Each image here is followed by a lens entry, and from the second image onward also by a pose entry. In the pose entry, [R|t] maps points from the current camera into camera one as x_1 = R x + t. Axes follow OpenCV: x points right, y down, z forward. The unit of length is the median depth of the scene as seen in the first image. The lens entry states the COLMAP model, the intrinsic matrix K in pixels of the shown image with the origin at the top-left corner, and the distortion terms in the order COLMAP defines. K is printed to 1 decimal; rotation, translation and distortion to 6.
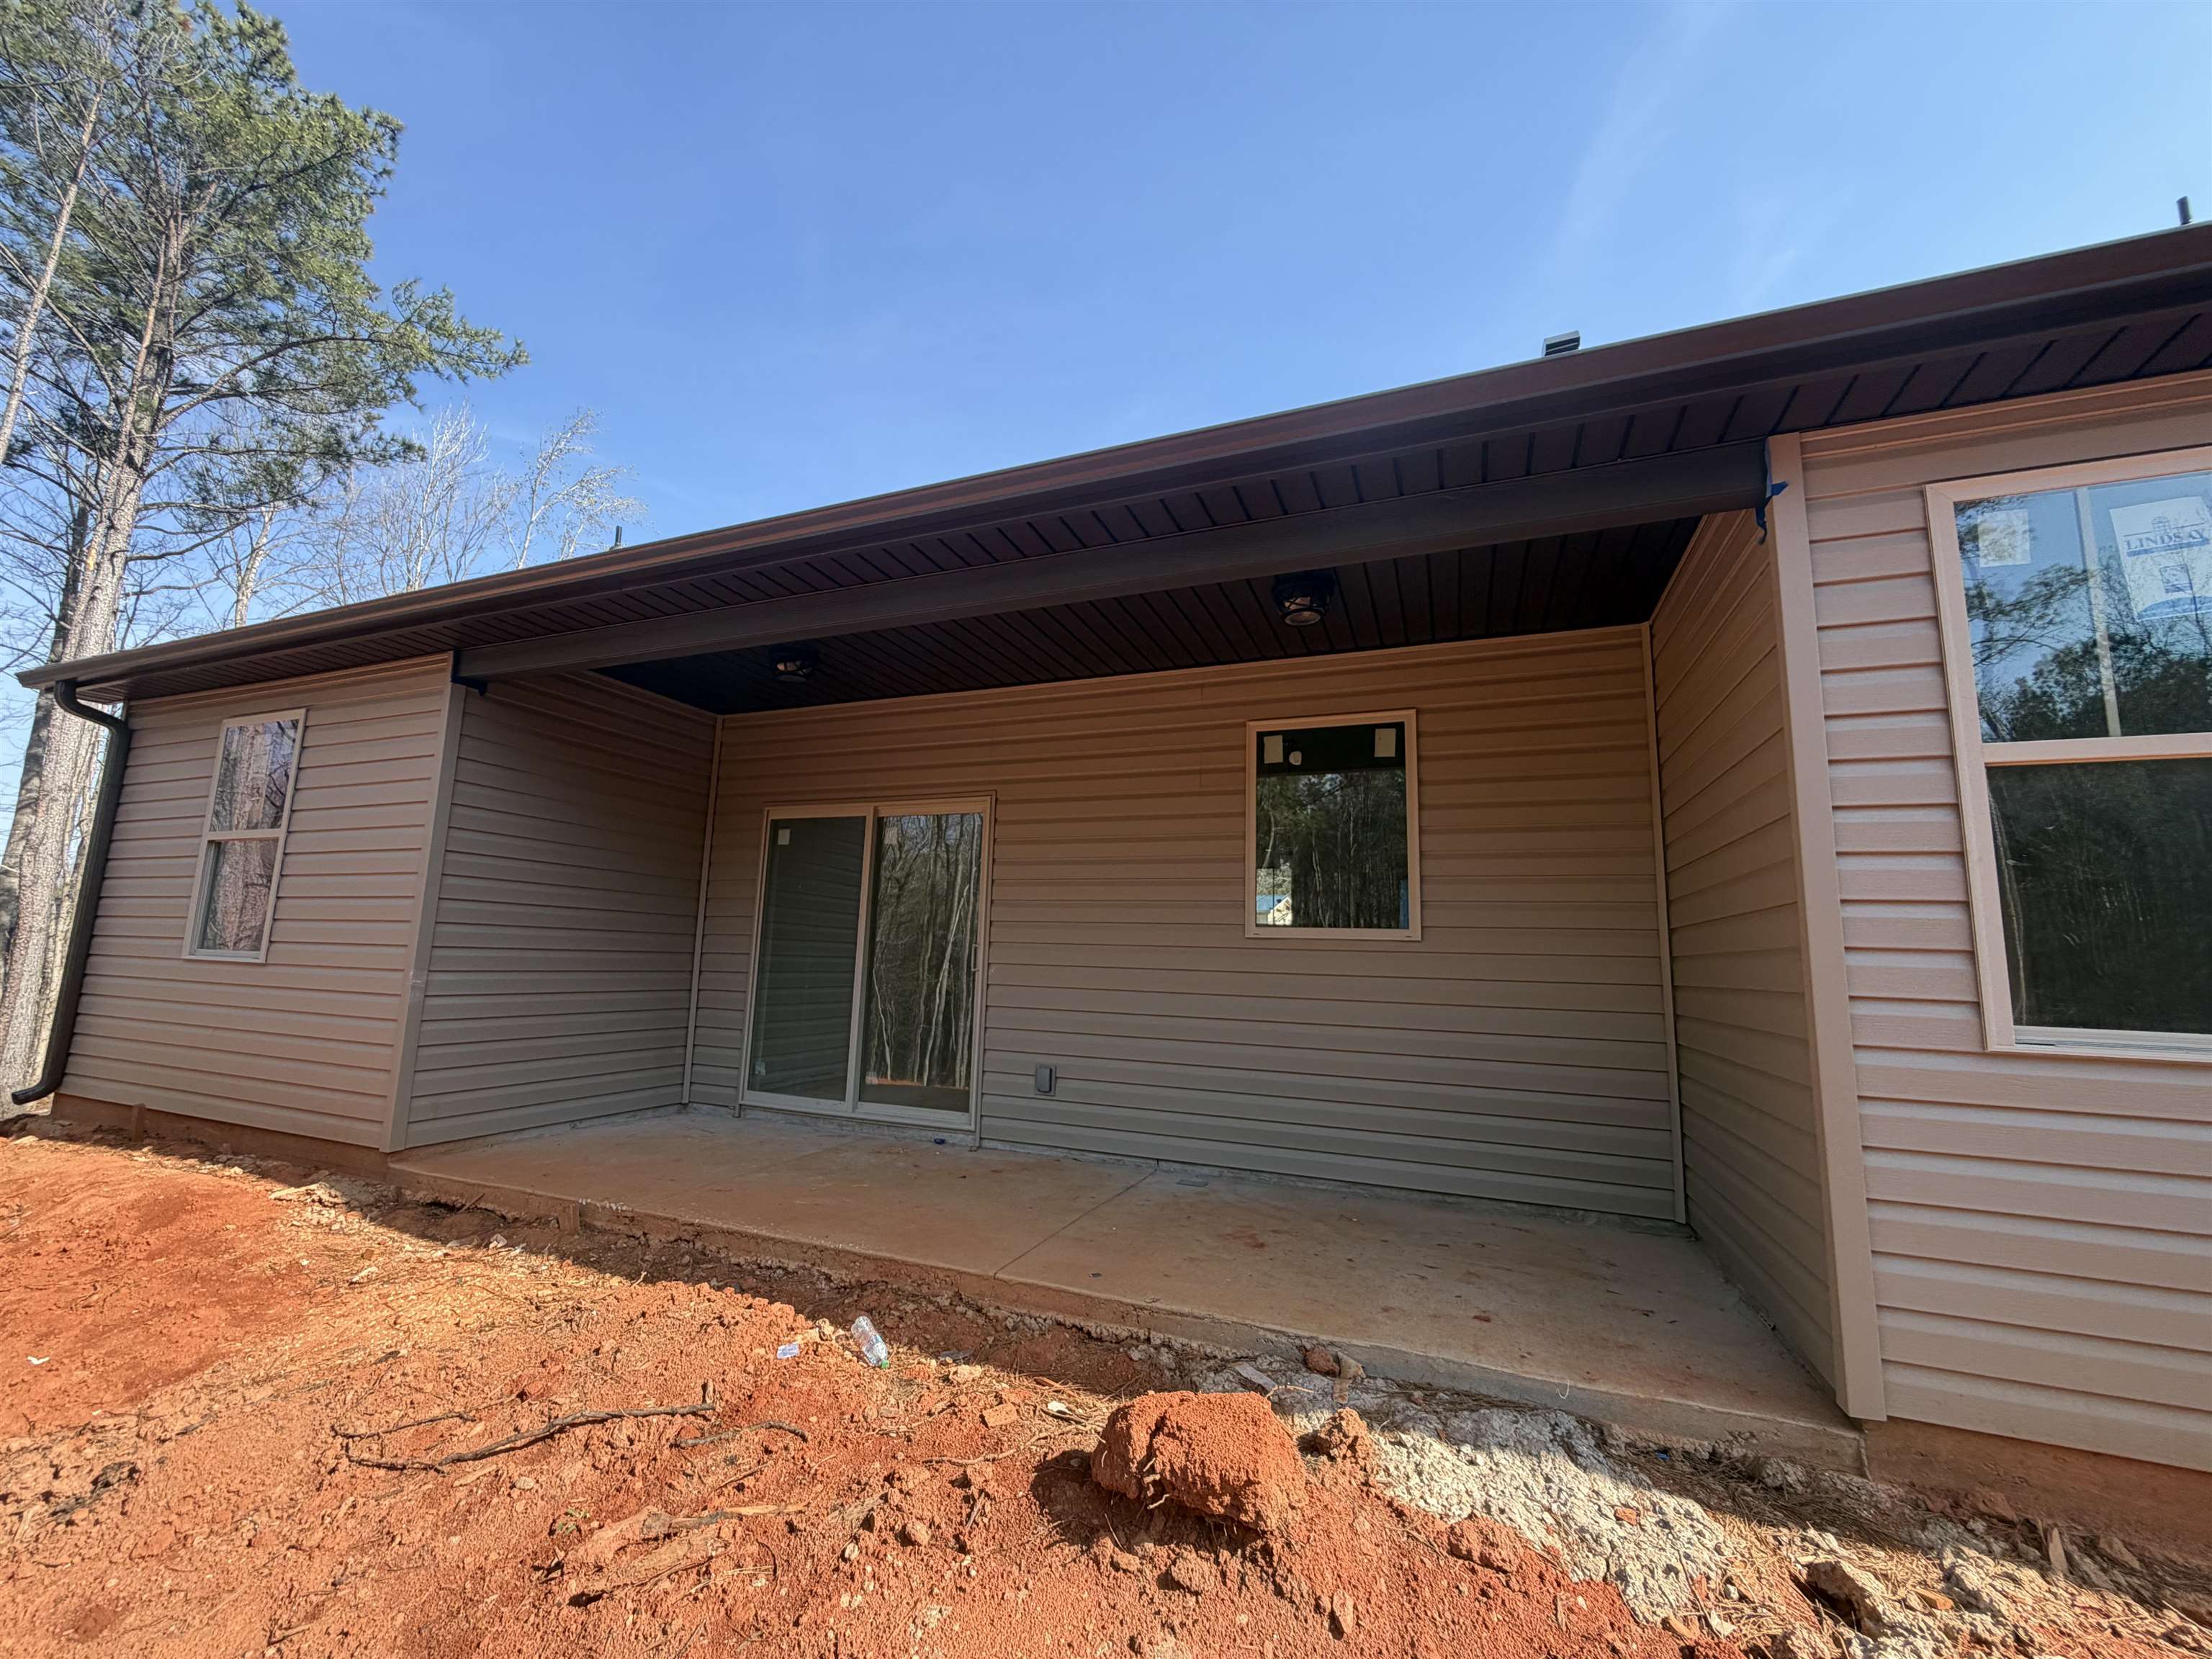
lens RADIAL K [[878.4, 0, 1098.5], [0, 878.4, 830.7], [0, 0, 1]] dist [0.000471, -0.000154]
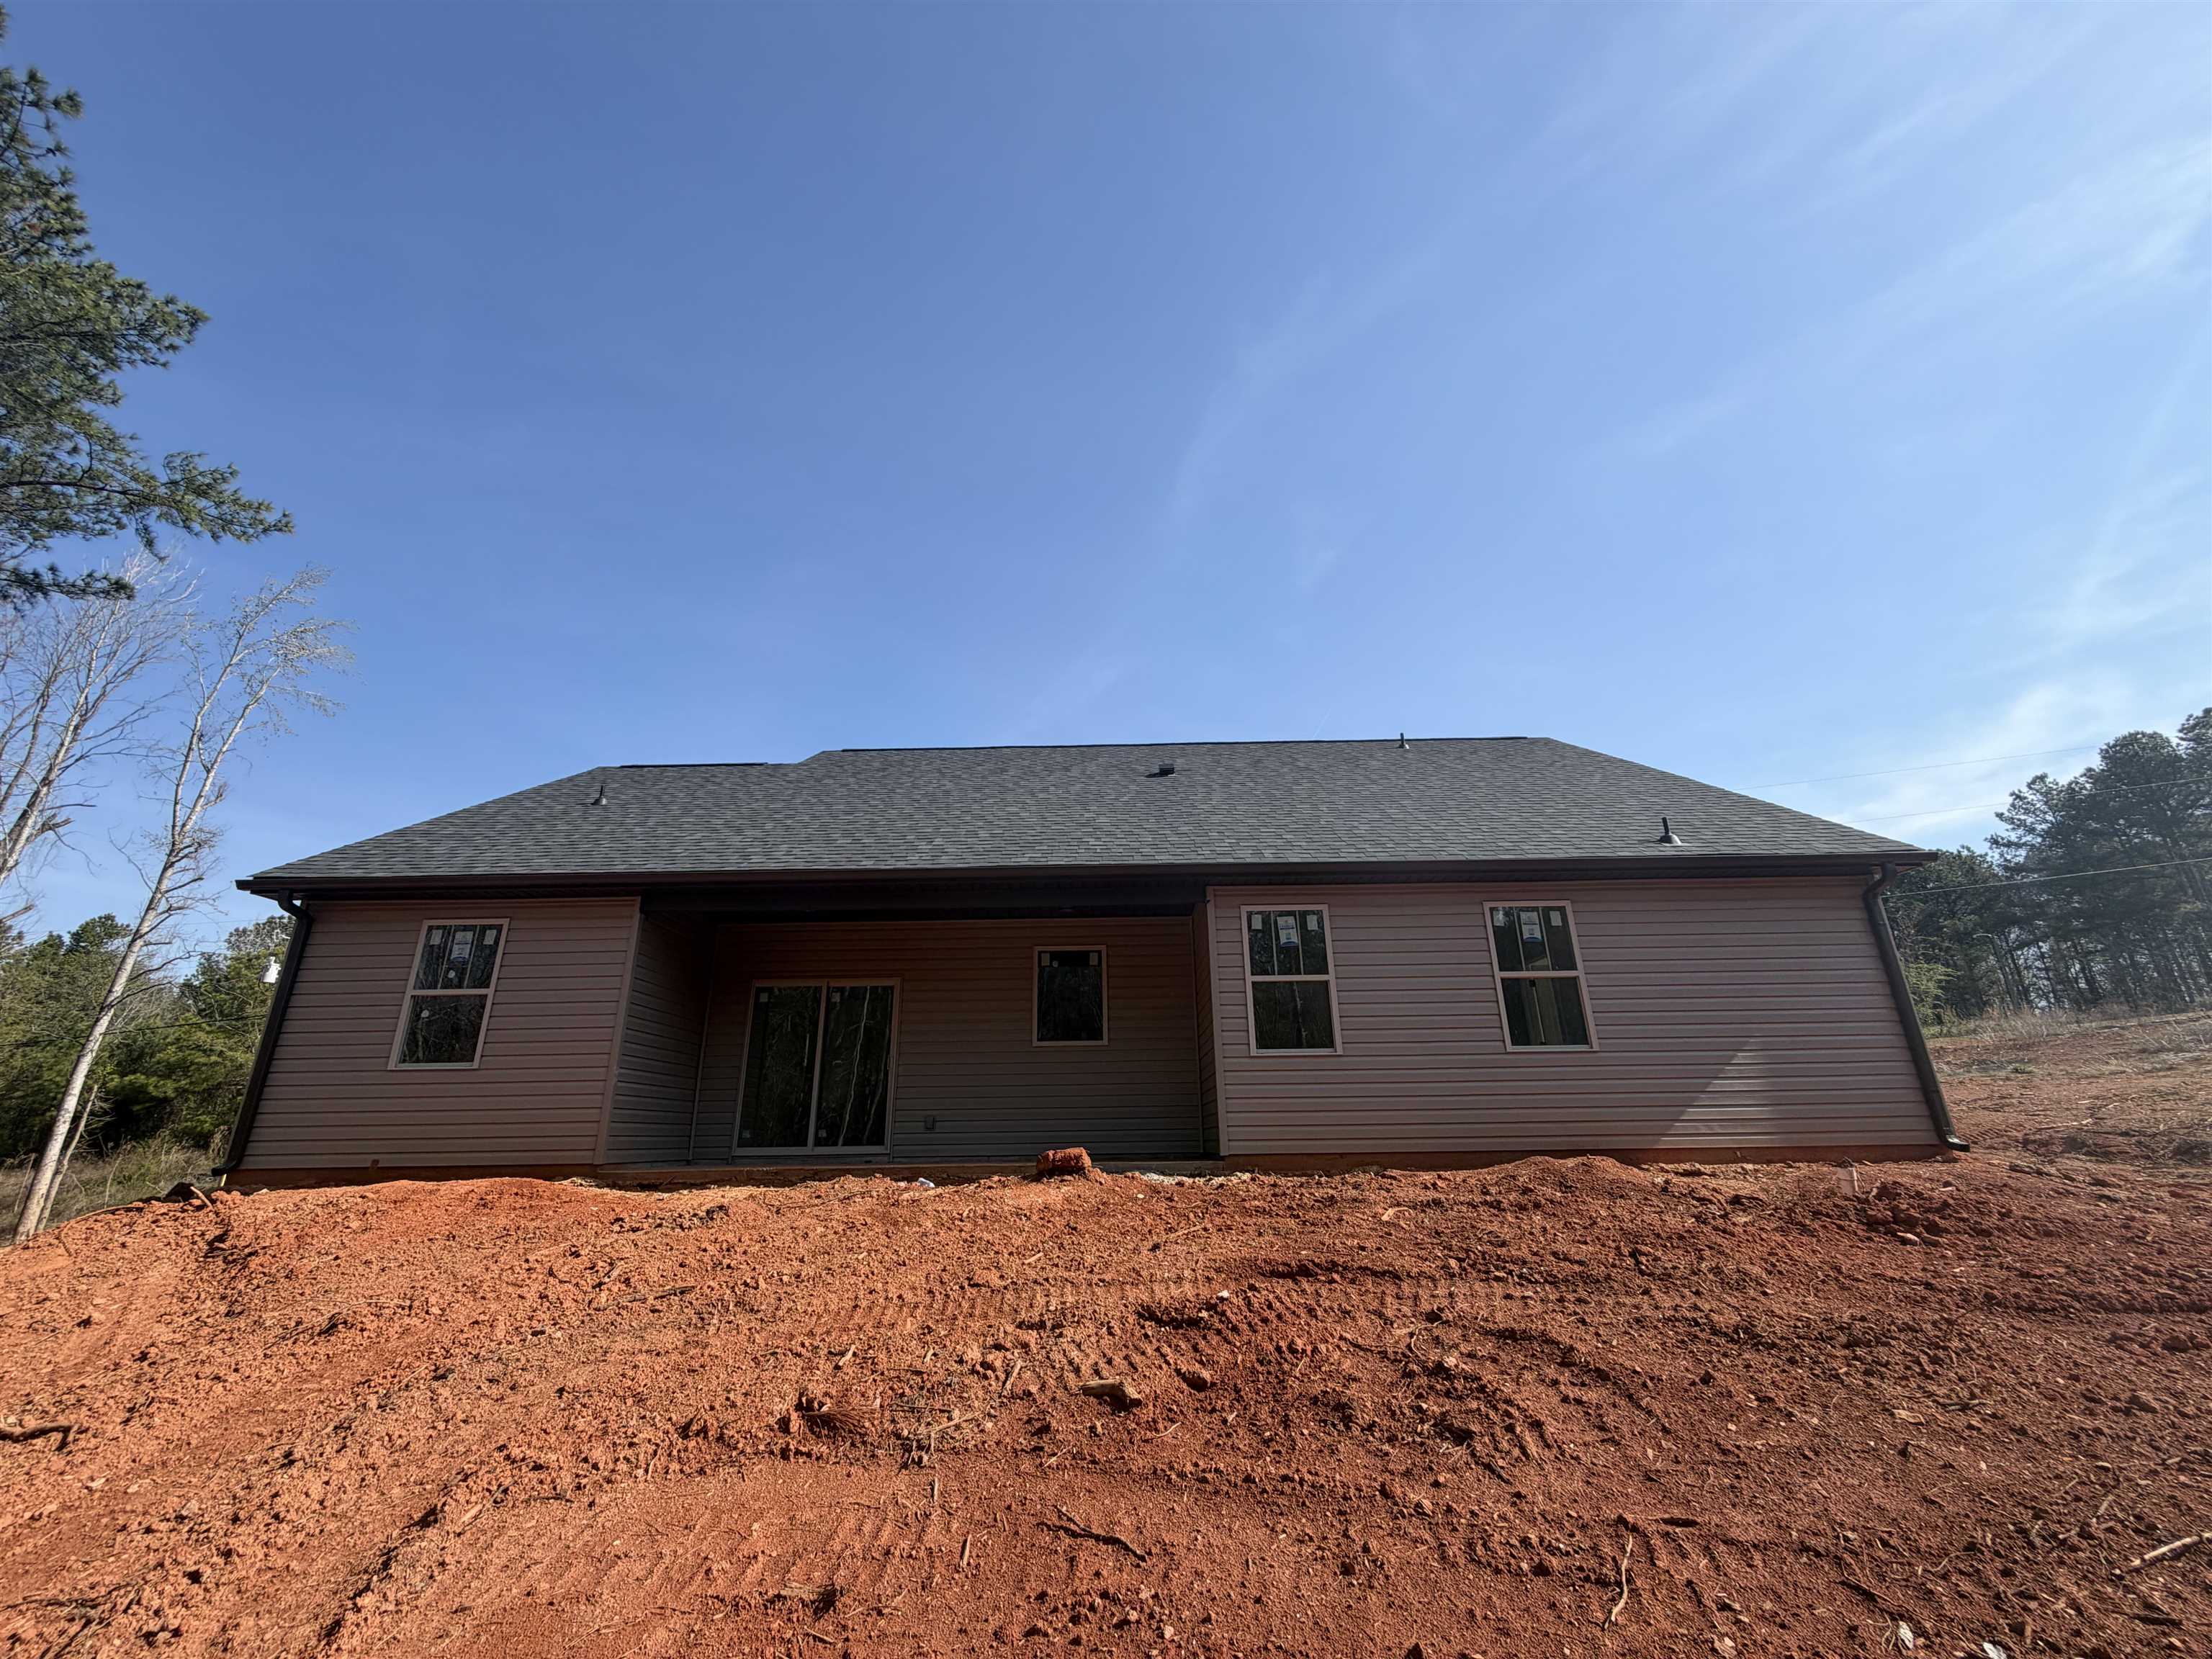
lens RADIAL K [[878.4, 0, 1098.5], [0, 878.4, 830.7], [0, 0, 1]] dist [0.000471, -0.000154]
pose [[0.929274, 0.081086, 0.360382, -0.446476], [-0.011566, 0.981518, -0.191018, 0.008807], [-0.369210, 0.173340, 0.913037, -1.003710]]
